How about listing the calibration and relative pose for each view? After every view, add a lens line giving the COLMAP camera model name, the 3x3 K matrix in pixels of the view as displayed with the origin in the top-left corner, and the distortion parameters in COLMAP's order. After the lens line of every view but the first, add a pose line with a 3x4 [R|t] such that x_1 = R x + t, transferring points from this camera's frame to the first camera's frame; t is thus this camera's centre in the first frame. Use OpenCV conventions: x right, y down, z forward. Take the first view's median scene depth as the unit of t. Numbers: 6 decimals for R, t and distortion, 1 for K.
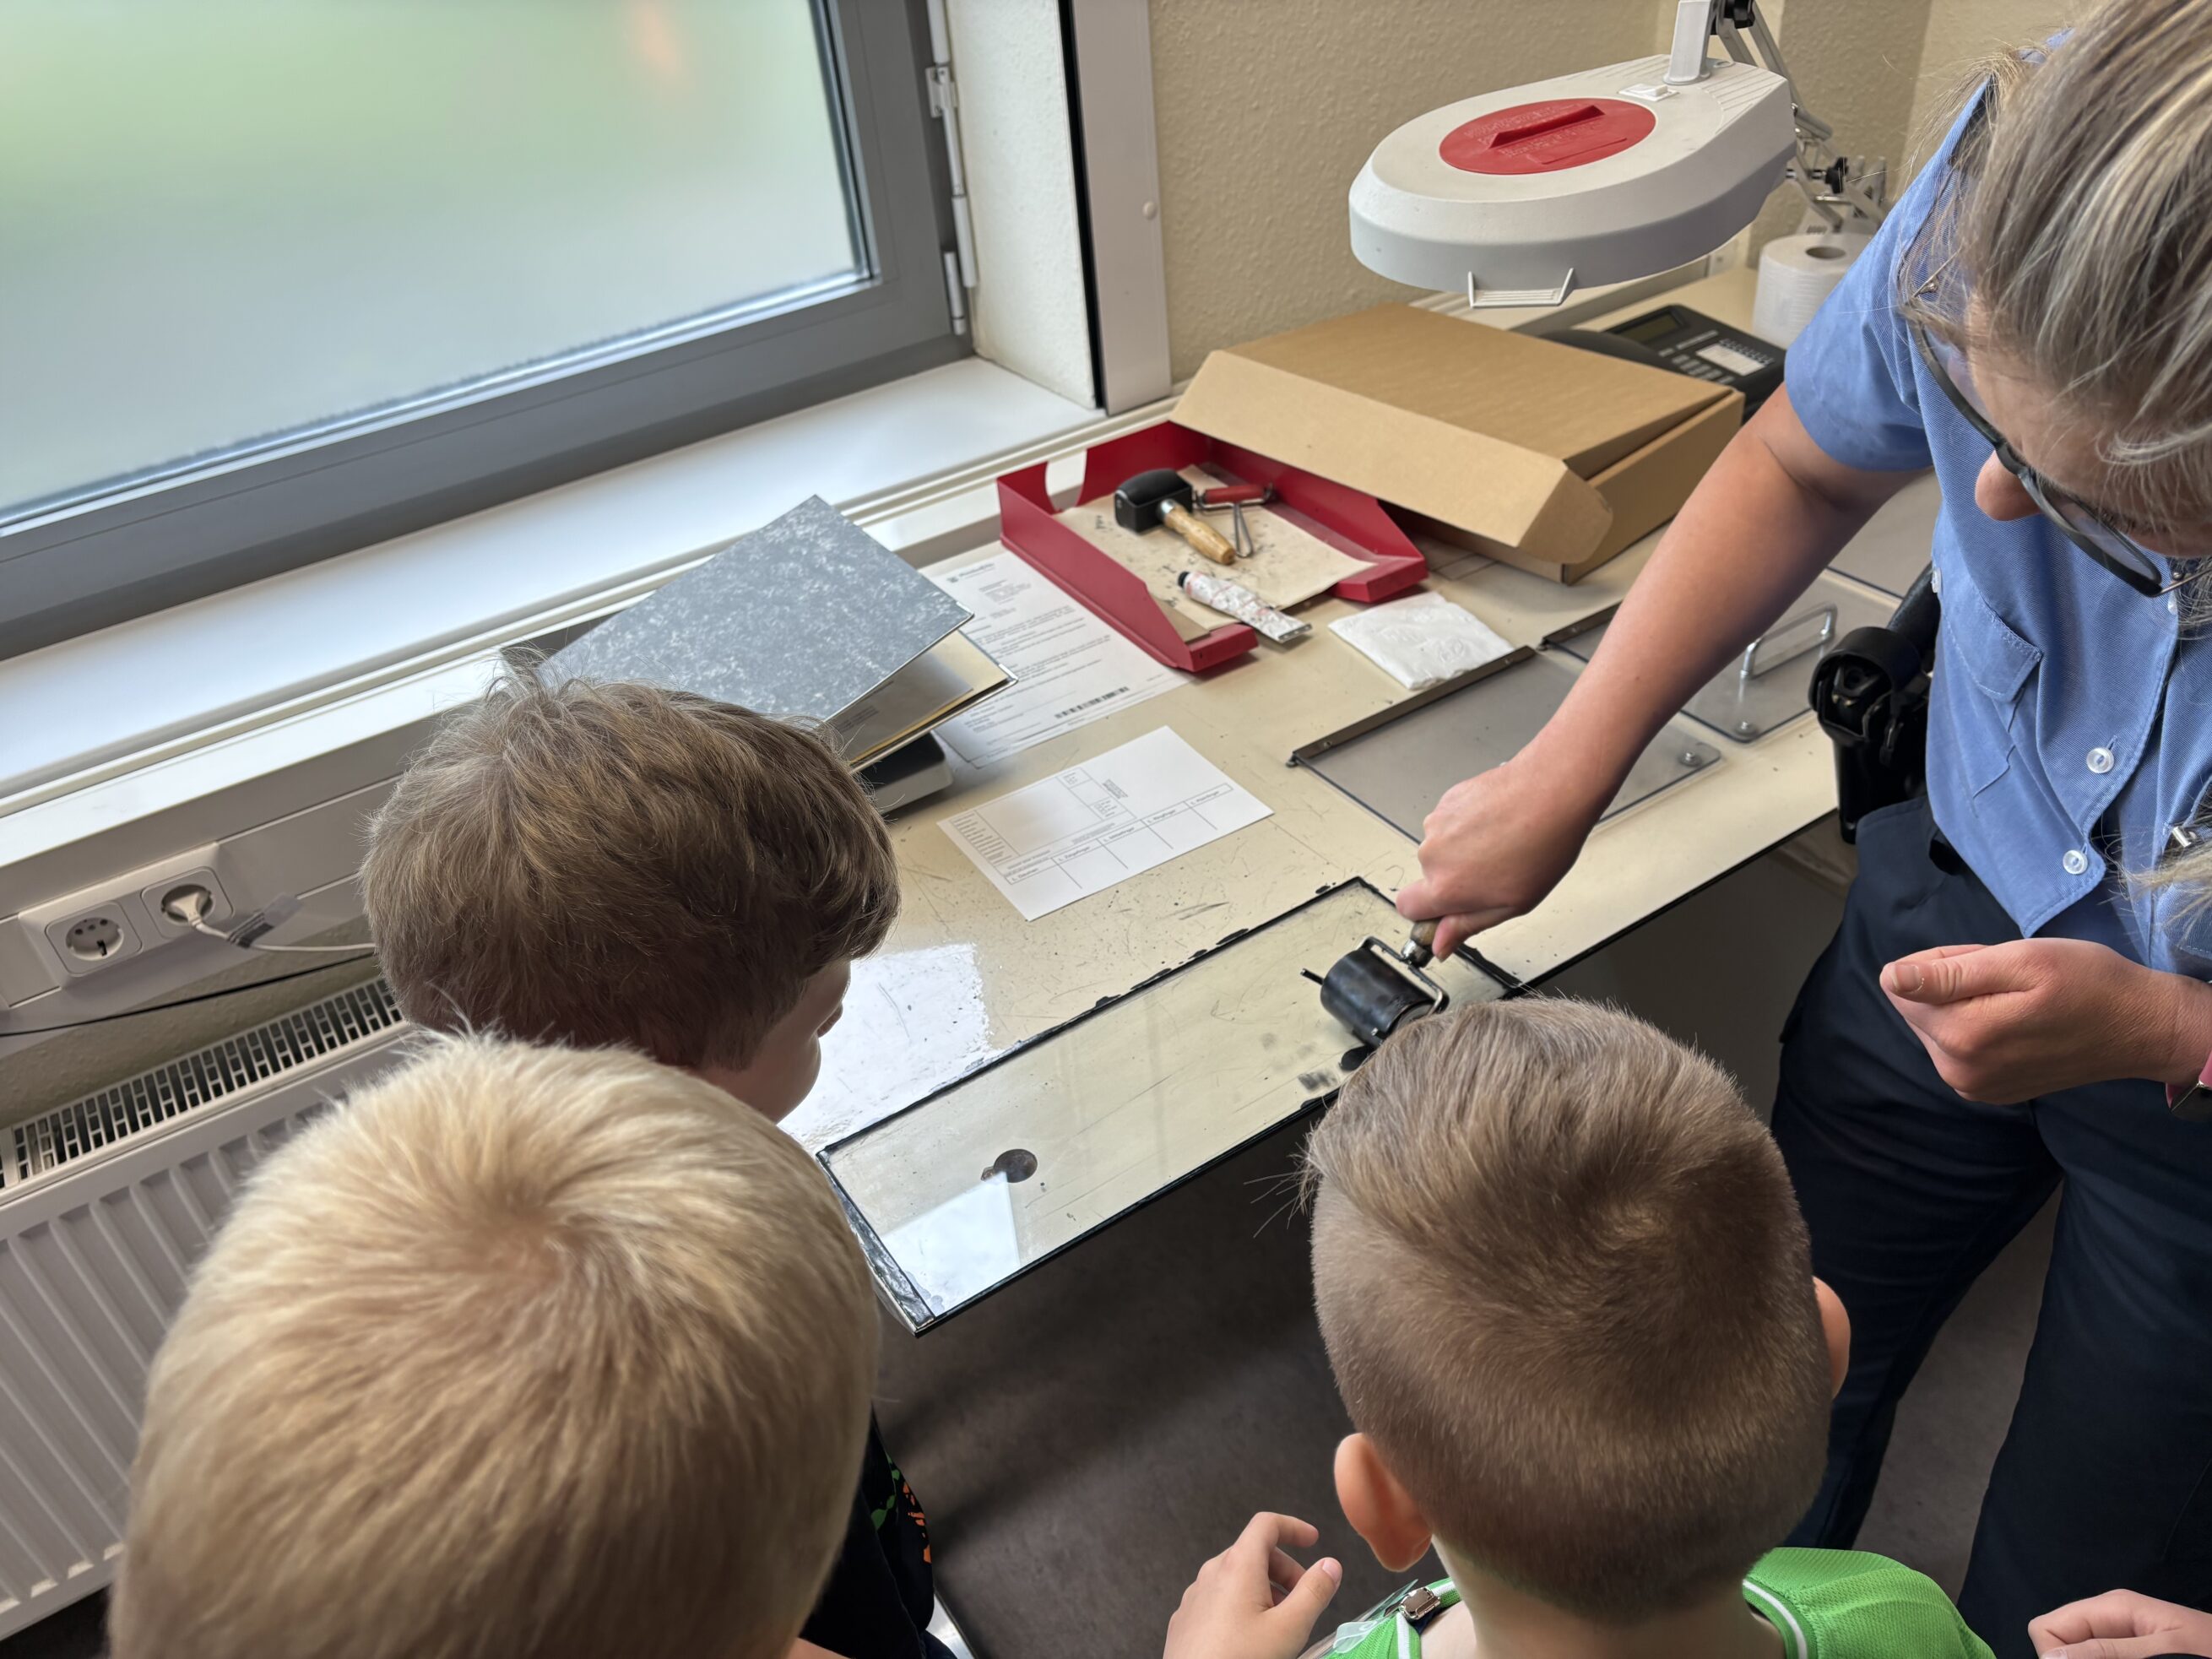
lens RADIAL K [[1707.9, 0, 1112.0], [0, 1707.9, 752.9], [0, 0, 1]] dist [0.058317, -0.077740]
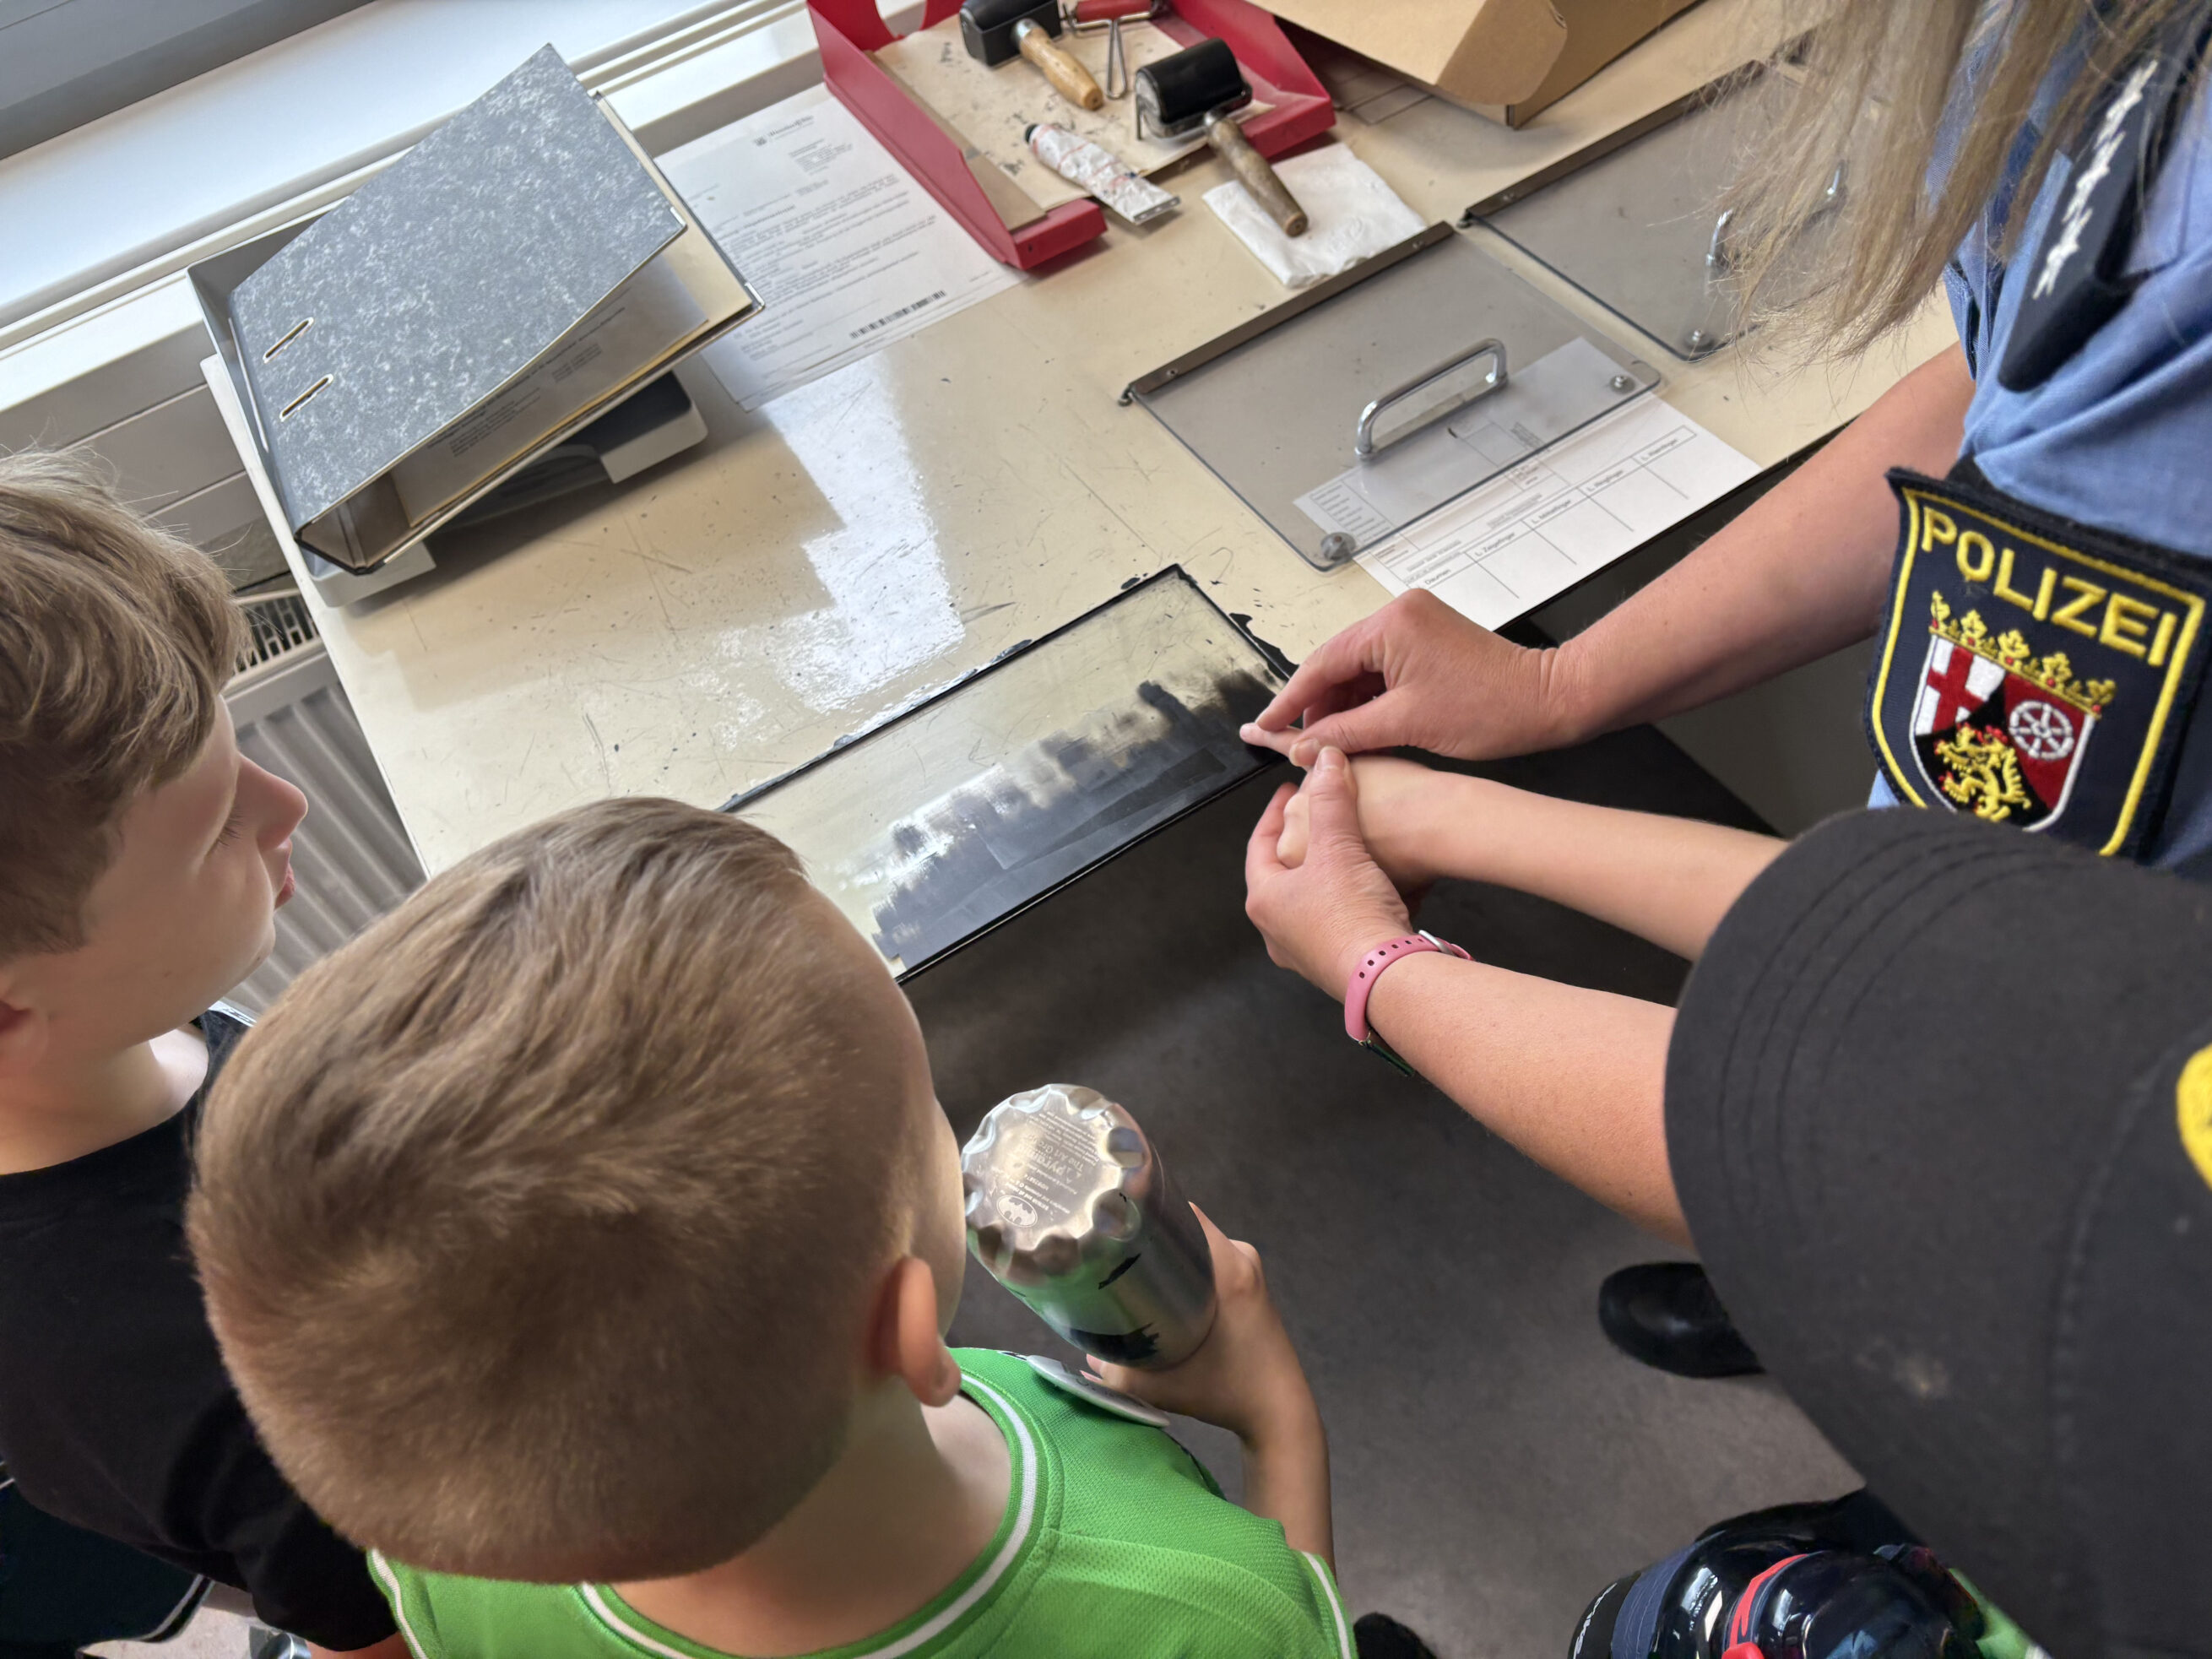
lens RADIAL K [[1790.9, 0, 1106.0], [0, 1790.9, 829.5], [0, 0, 1]] dist [-0.066139, 0.096079]
pose [[0.998756, -0.023637, -0.043909, 0.114500], [0.035994, 0.951122, 0.306712, -0.051629], [0.034513, -0.307911, 0.950789, 0.138802]]
